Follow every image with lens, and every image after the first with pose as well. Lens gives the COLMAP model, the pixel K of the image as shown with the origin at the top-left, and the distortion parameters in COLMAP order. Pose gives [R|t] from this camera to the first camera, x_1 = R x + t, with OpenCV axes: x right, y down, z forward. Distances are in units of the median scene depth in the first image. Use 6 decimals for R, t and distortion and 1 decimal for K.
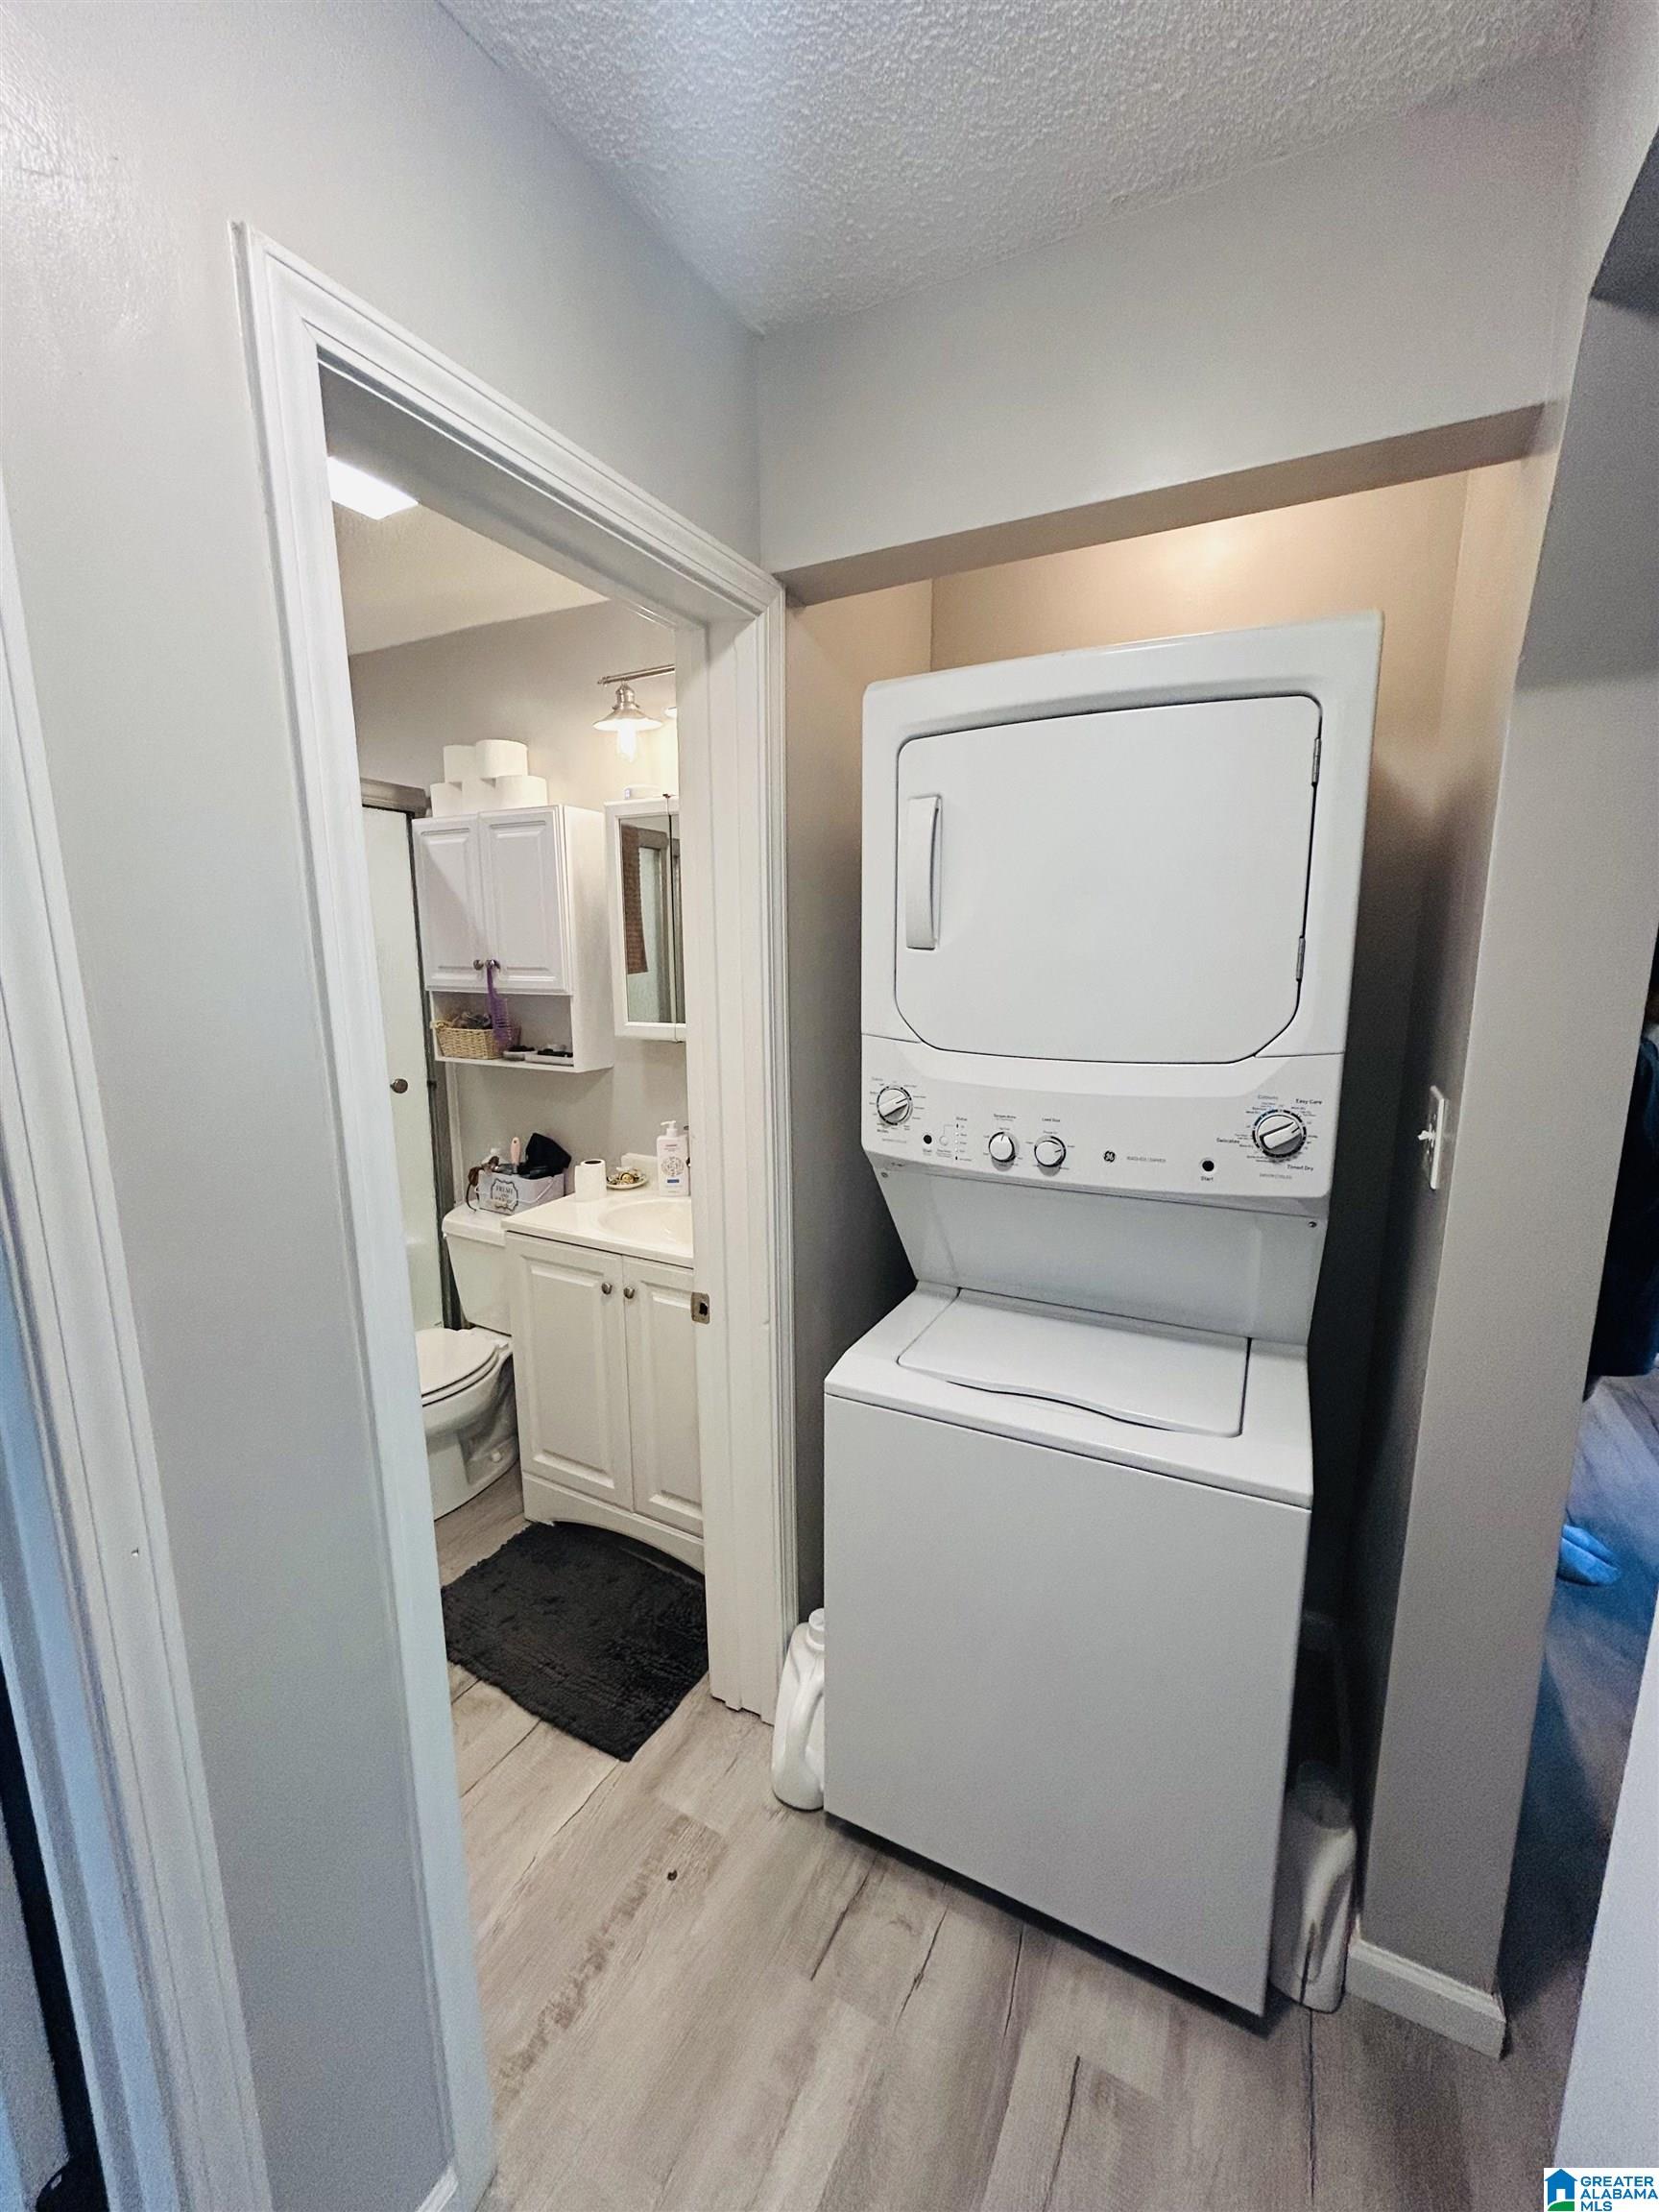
lens RADIAL K [[899.2, 0, 834.7], [0, 899.2, 1105.4], [0, 0, 1]] dist [-0.002963, -0.000496]
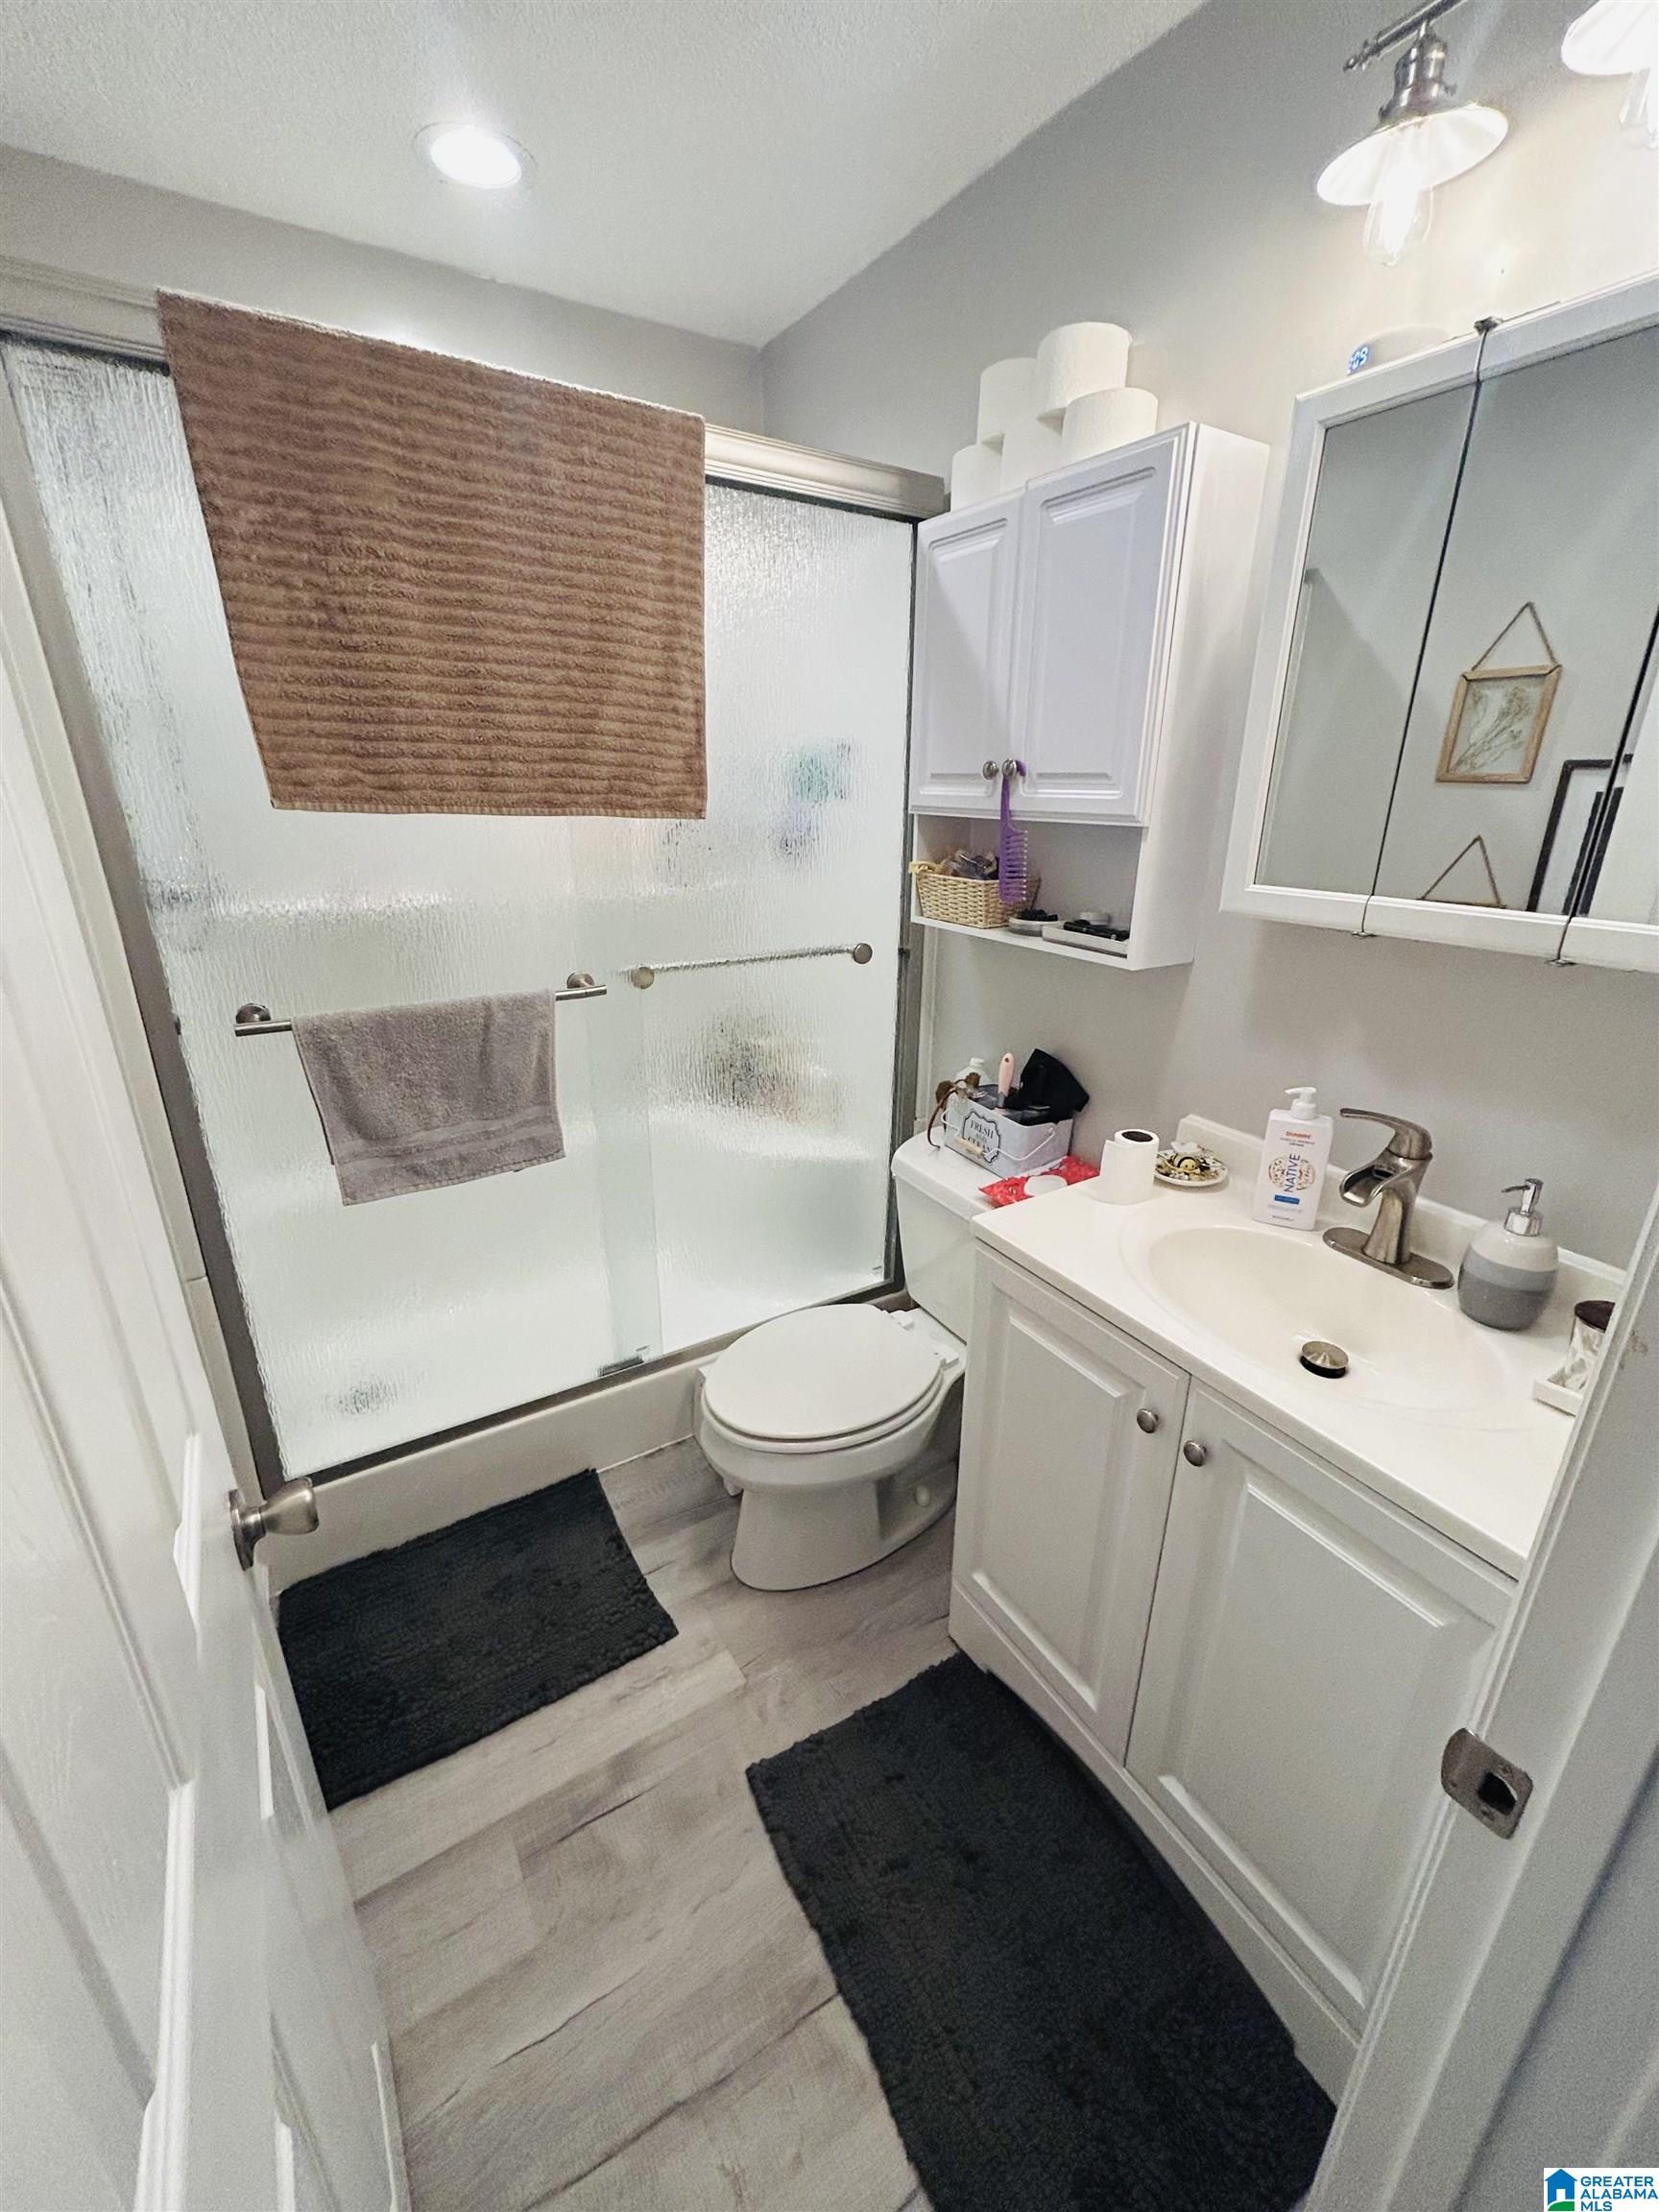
lens RADIAL K [[899.2, 0, 836.8], [0, 899.2, 1107.6], [0, 0, 1]] dist [-0.002963, -0.000496]
pose [[0.864572, 0.179373, -0.469404, -0.159452], [-0.097118, 0.976154, 0.194141, -0.041916], [0.493034, -0.122261, 0.861376, 0.396187]]
